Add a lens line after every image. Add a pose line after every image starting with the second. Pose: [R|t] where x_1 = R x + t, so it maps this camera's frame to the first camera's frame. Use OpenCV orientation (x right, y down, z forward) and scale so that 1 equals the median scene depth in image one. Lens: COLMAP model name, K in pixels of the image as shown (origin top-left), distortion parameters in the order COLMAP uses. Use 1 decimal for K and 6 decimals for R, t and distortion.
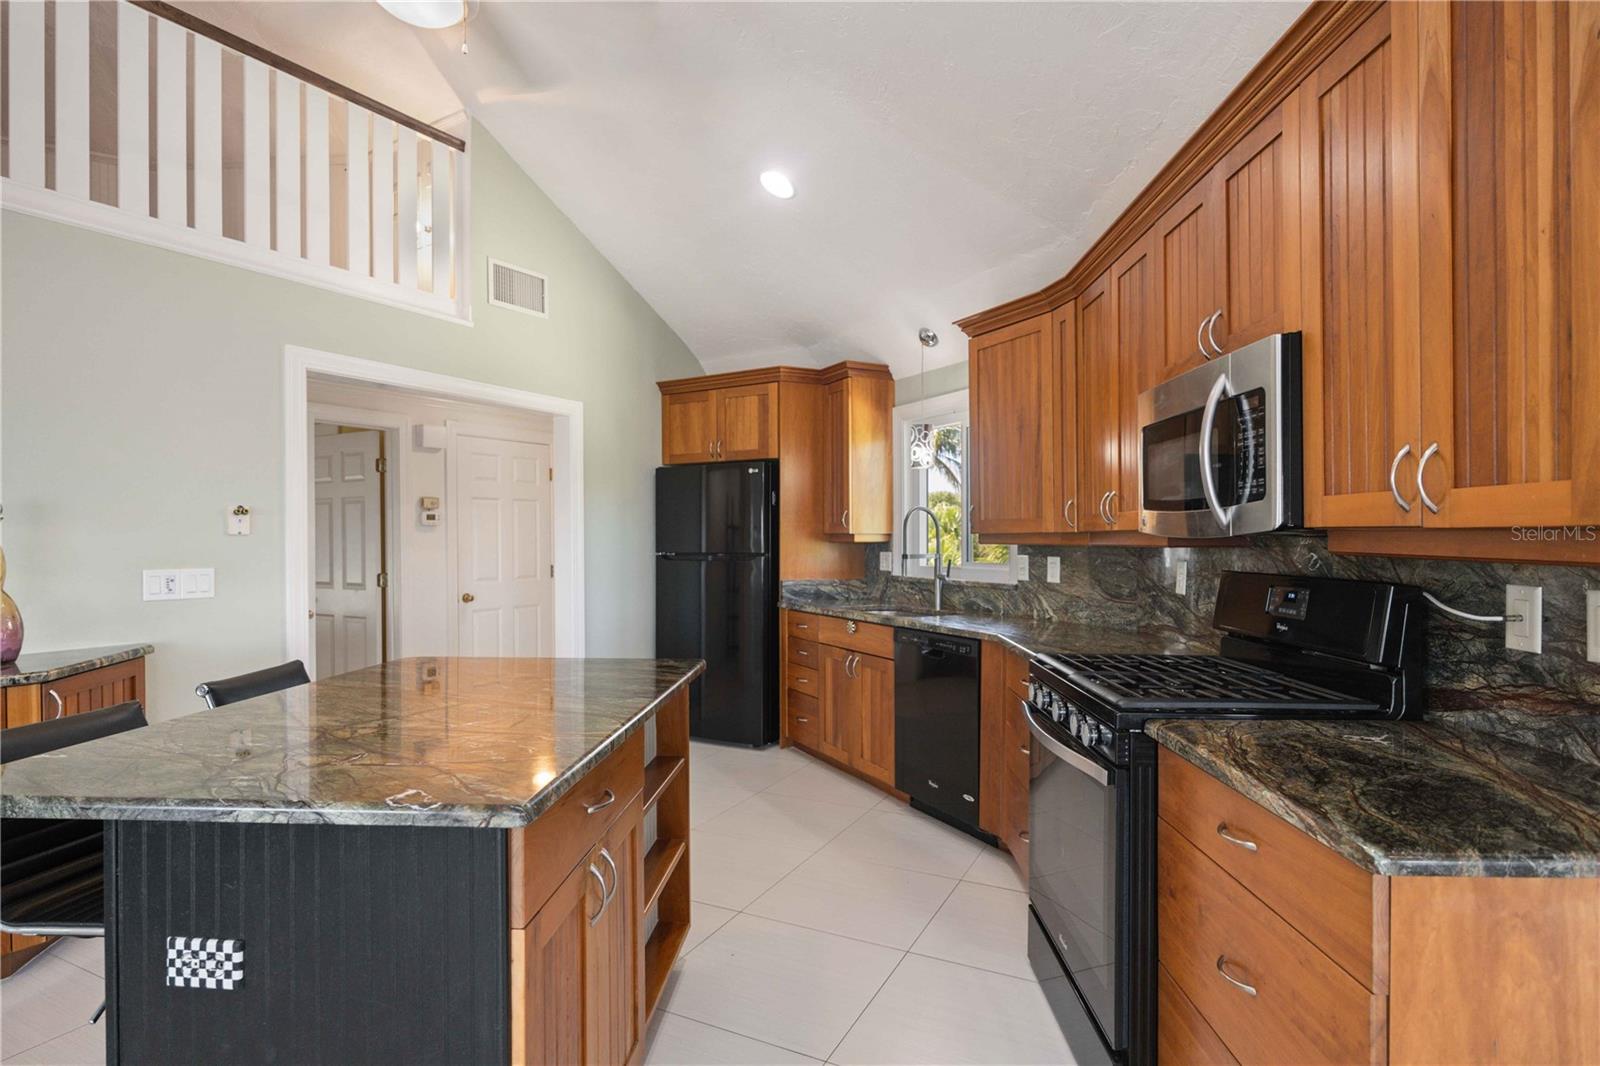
lens RADIAL K [[823.2, 0, 804.8], [0, 823.2, 540.3], [0, 0, 1]] dist [-0.010758, -0.001192]
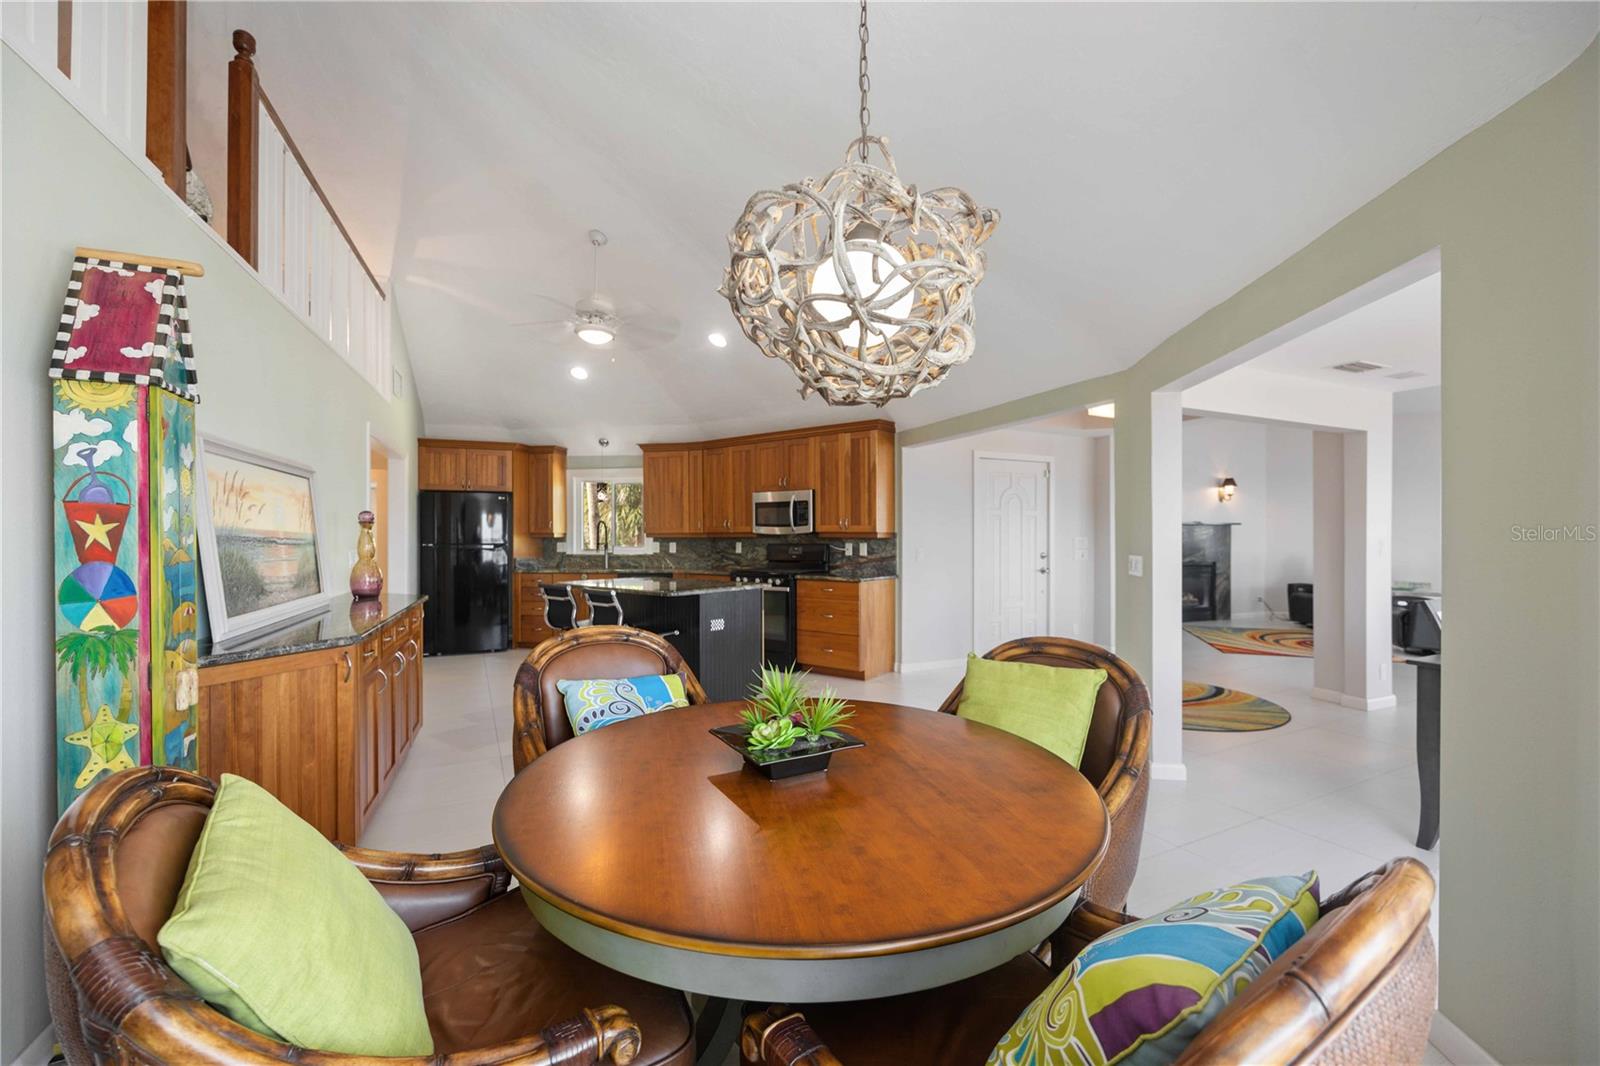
lens RADIAL K [[656.1, 0, 792.8], [0, 656.1, 536.5], [0, 0, 1]] dist [-0.001617, -0.000221]
pose [[0.589689, 0.000548, 0.807630, -1.110515], [0.003589, 0.999988, -0.003299, 0.009965], [-0.807622, 0.004844, 0.589680, -0.489484]]
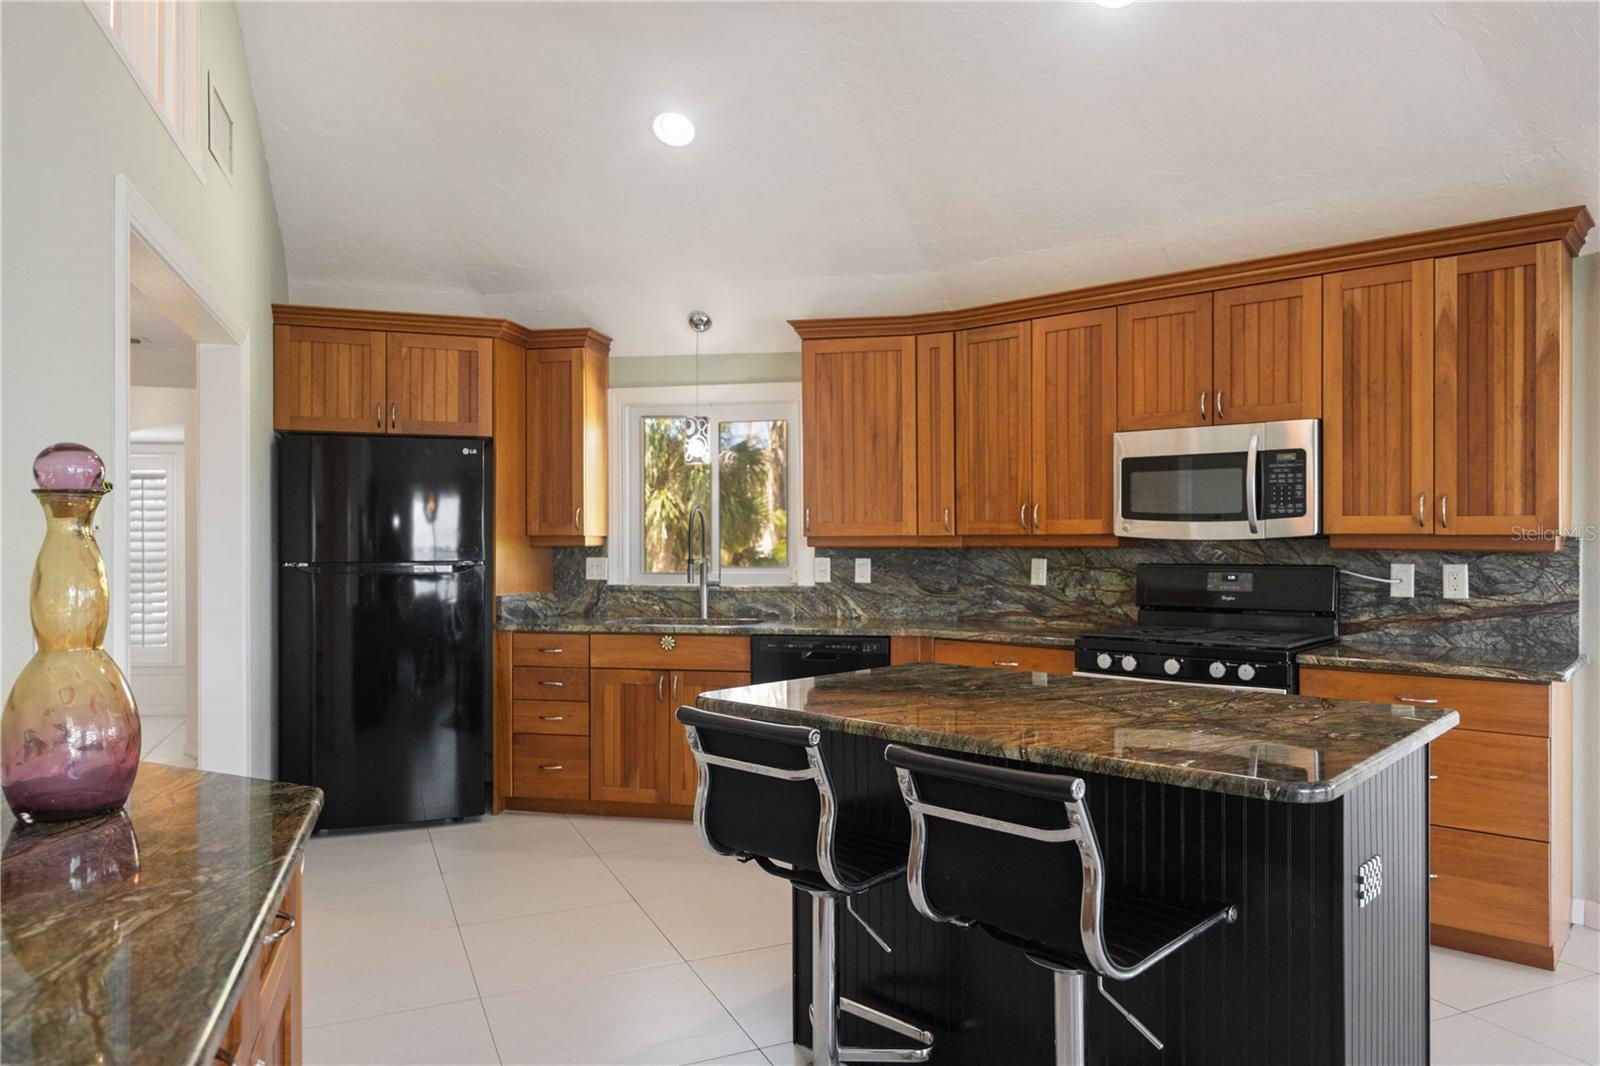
lens RADIAL K [[1041.1, 0, 796.4], [0, 1041.1, 541.5], [0, 0, 1]] dist [-0.003744, -0.000112]
pose [[0.628464, 0.000234, 0.777838, -0.798551], [0.002737, 0.999993, -0.002513, 0.001230], [-0.777834, 0.003708, 0.628459, 0.221190]]
